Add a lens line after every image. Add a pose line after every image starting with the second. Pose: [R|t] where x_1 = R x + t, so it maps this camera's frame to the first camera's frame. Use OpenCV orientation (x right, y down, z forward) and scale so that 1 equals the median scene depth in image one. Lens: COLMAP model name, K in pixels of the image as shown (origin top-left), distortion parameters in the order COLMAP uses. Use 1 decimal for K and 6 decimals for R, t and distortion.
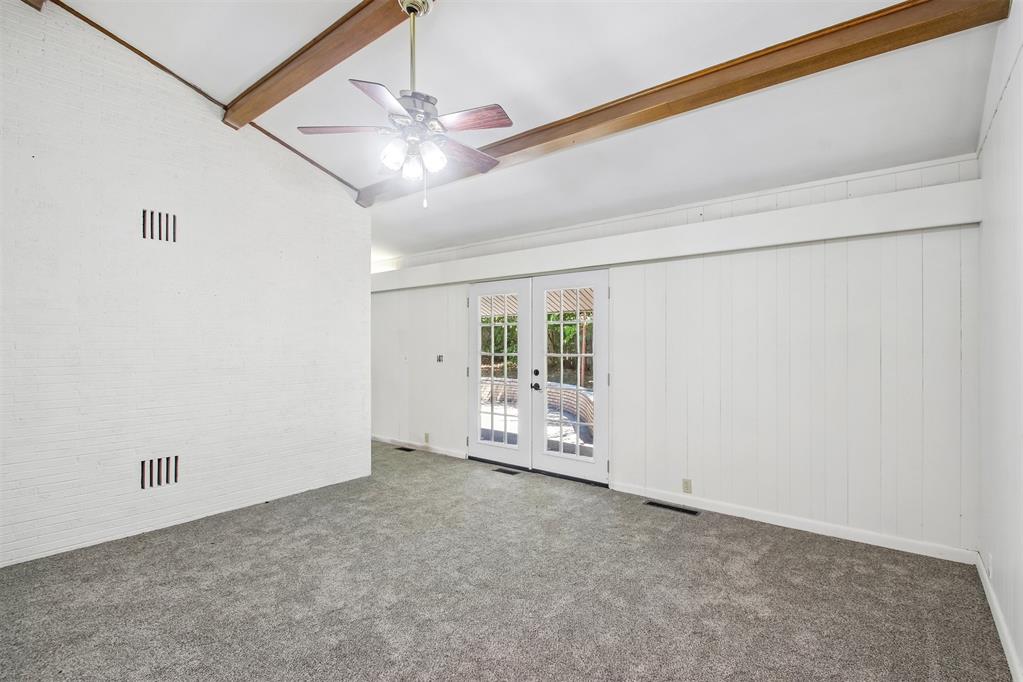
lens RADIAL K [[489.5, 0, 503.7], [0, 489.5, 345.5], [0, 0, 1]] dist [0.012406, -0.017193]
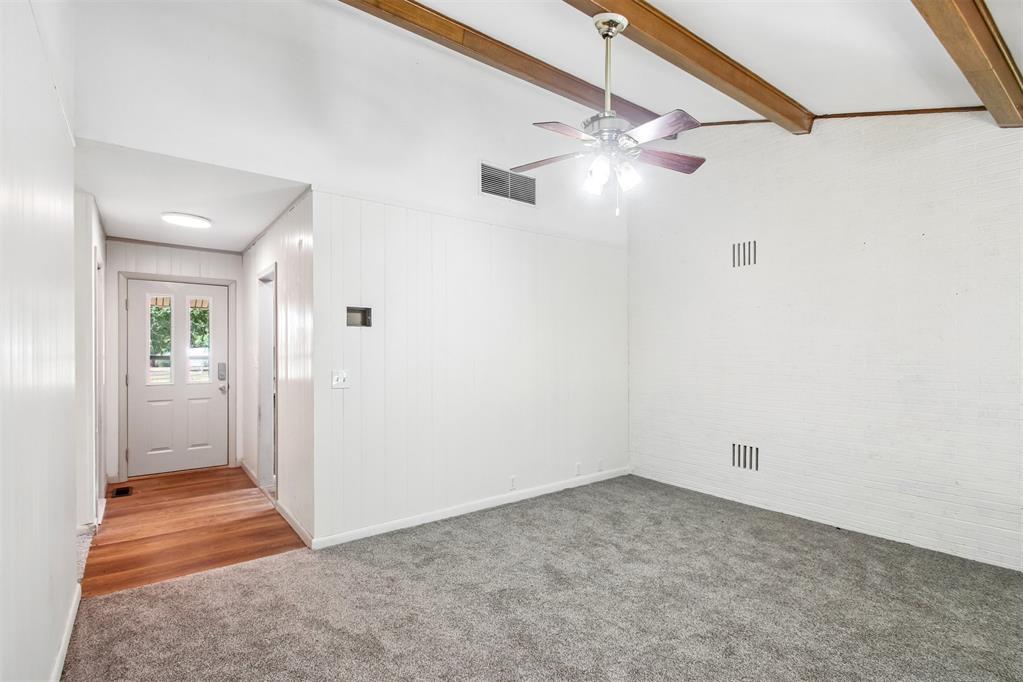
lens RADIAL K [[489.5, 0, 503.7], [0, 489.5, 345.5], [0, 0, 1]] dist [0.012406, -0.017193]
pose [[-0.241109, -0.005071, -0.970485, 0.625078], [-0.011310, 0.999933, -0.002415, -0.006265], [0.970432, 0.010394, -0.241150, 0.720838]]
